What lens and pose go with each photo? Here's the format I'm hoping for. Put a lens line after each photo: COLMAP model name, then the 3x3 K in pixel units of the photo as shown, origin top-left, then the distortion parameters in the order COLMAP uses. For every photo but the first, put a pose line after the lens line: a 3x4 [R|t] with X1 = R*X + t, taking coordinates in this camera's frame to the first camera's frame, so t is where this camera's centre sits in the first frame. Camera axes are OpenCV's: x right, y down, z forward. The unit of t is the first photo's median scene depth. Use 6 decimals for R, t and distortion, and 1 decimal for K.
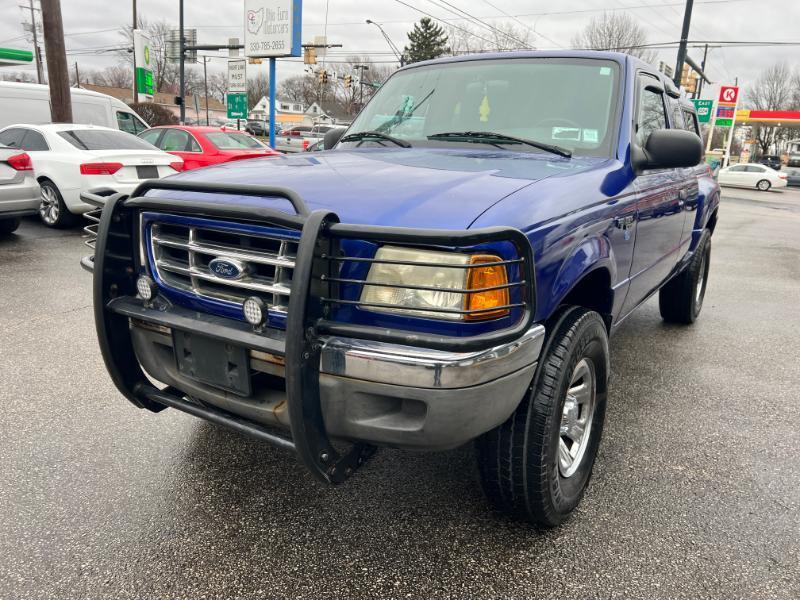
lens RADIAL K [[601.2, 0, 404.8], [0, 601.2, 296.7], [0, 0, 1]] dist [0.049144, -0.050198]
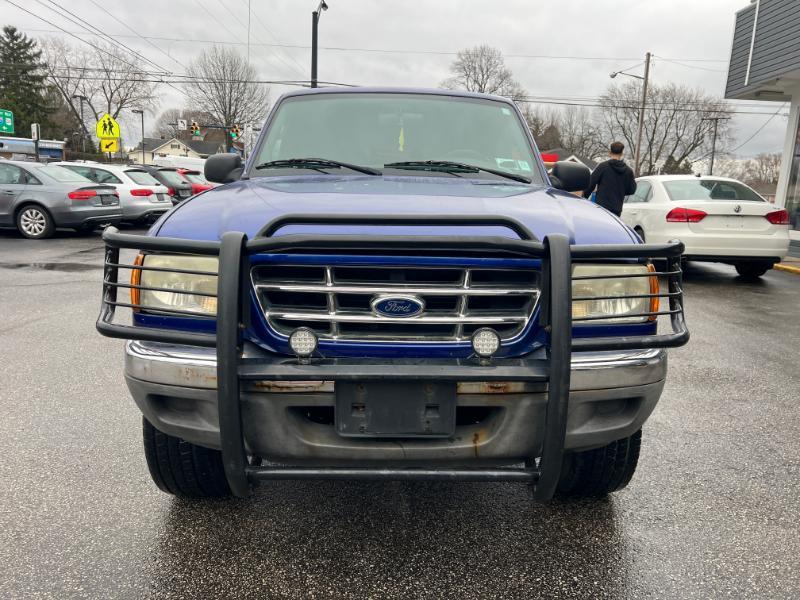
lens RADIAL K [[601.2, 0, 405.4], [0, 601.2, 298.2], [0, 0, 1]] dist [0.049144, -0.050198]
pose [[0.833789, -0.110036, 0.541007, -0.685194], [0.132773, 0.991142, -0.003038, -0.047437], [-0.535880, 0.074364, 0.841013, 0.194719]]
